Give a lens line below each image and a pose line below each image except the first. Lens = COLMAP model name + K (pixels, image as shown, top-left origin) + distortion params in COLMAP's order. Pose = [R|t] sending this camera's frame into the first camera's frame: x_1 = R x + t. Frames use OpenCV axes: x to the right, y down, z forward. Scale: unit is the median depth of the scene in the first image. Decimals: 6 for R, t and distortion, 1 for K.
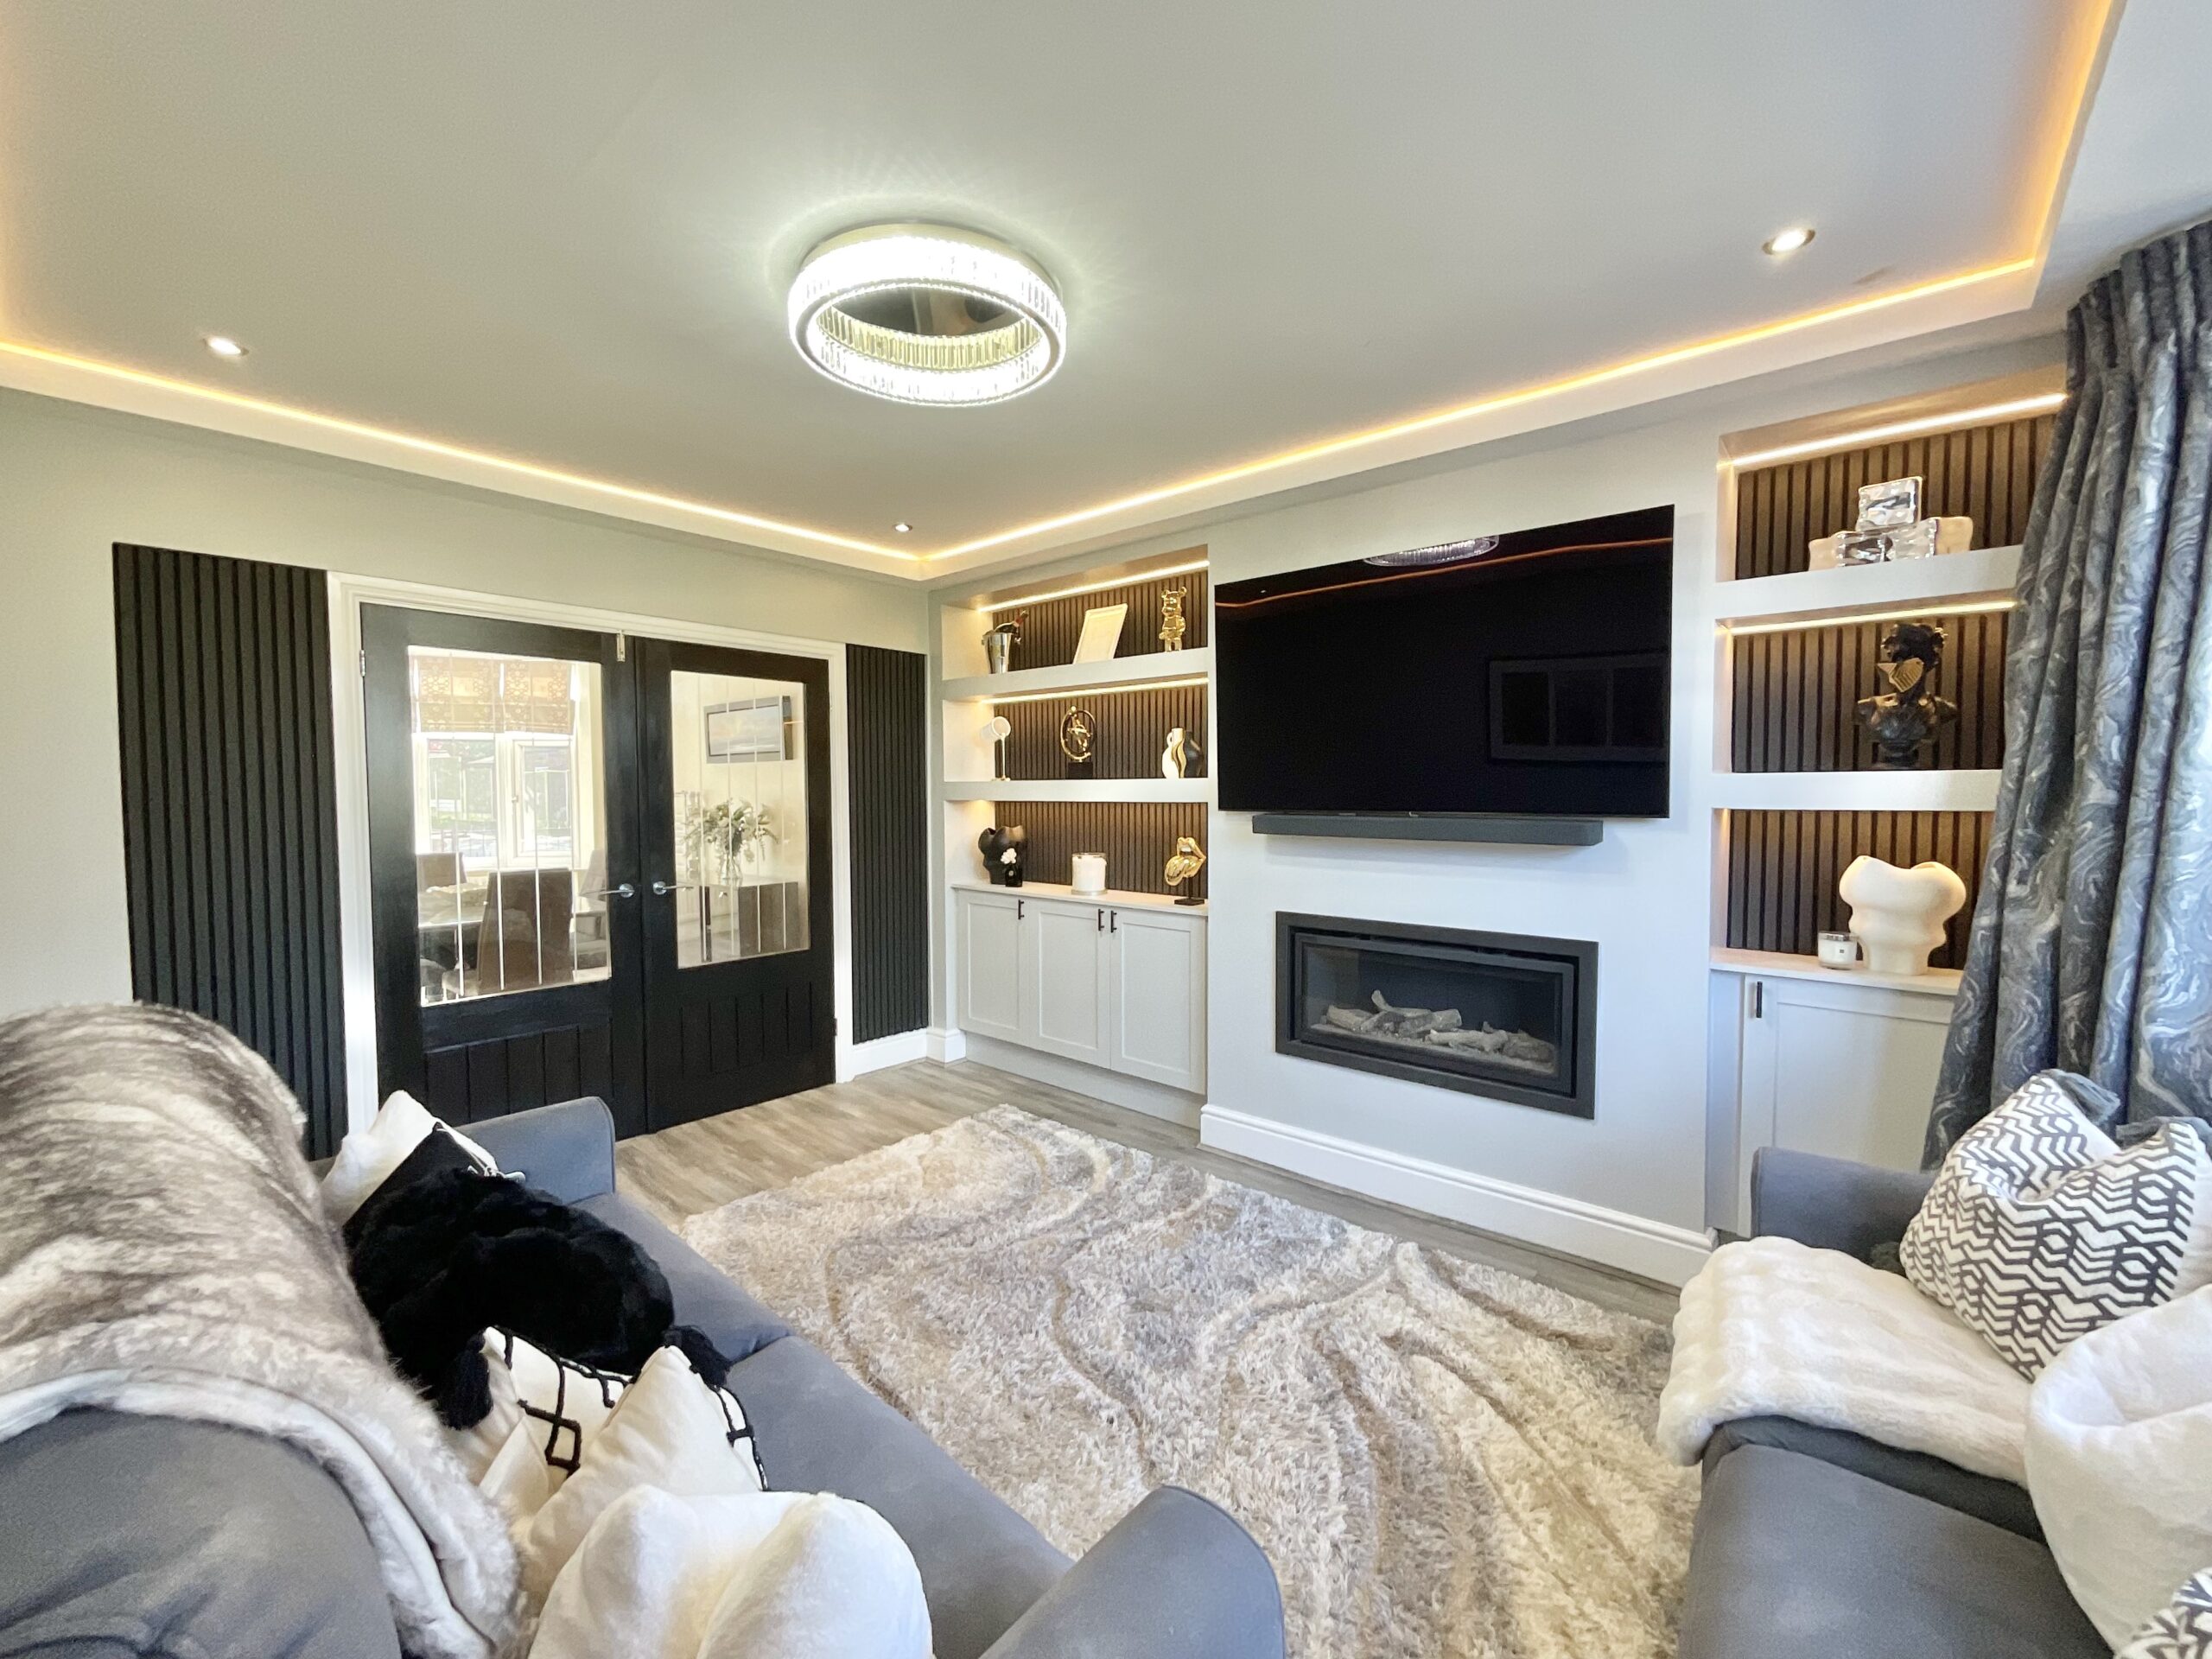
lens RADIAL K [[900.9, 0, 1122.6], [0, 900.9, 834.0], [0, 0, 1]] dist [-0.000791, -0.003544]
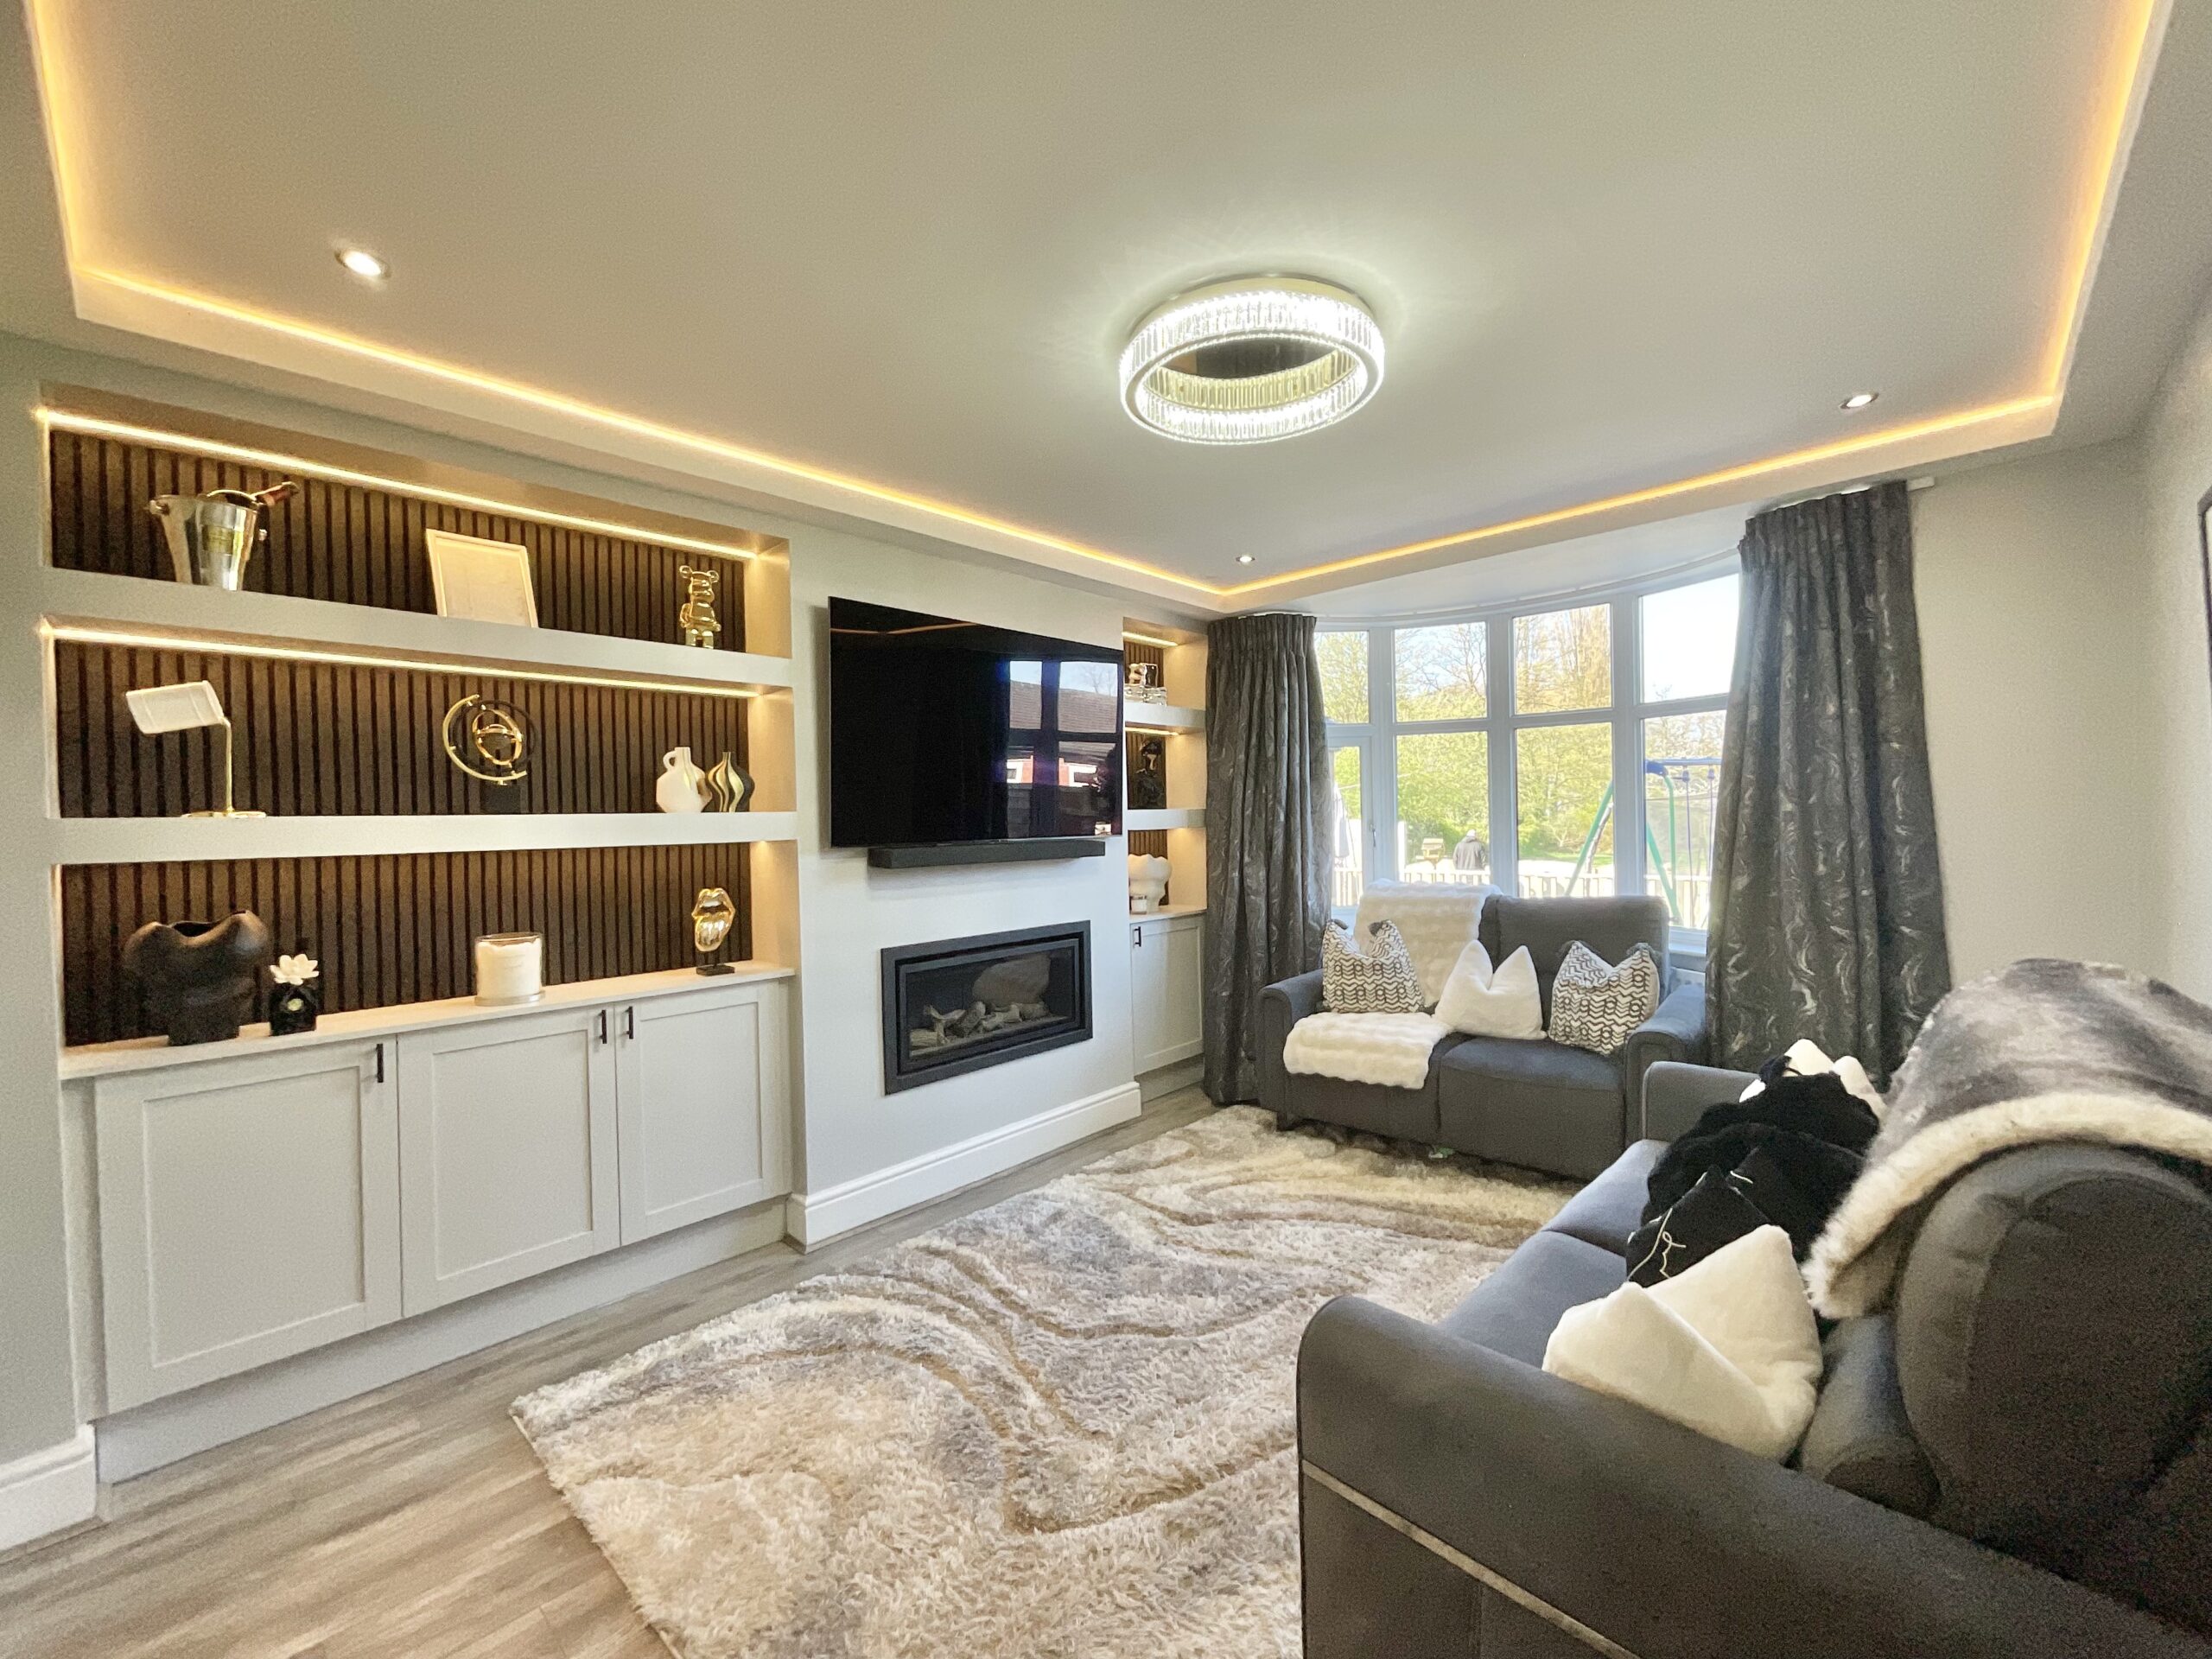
lens RADIAL K [[900.9, 0, 1117.9], [0, 900.9, 825.7], [0, 0, 1]] dist [-0.000791, -0.003544]
pose [[0.046281, -0.008883, 0.998889, -0.667308], [0.068215, 0.997654, 0.005712, -0.029351], [-0.996597, 0.067875, 0.046779, 0.588961]]
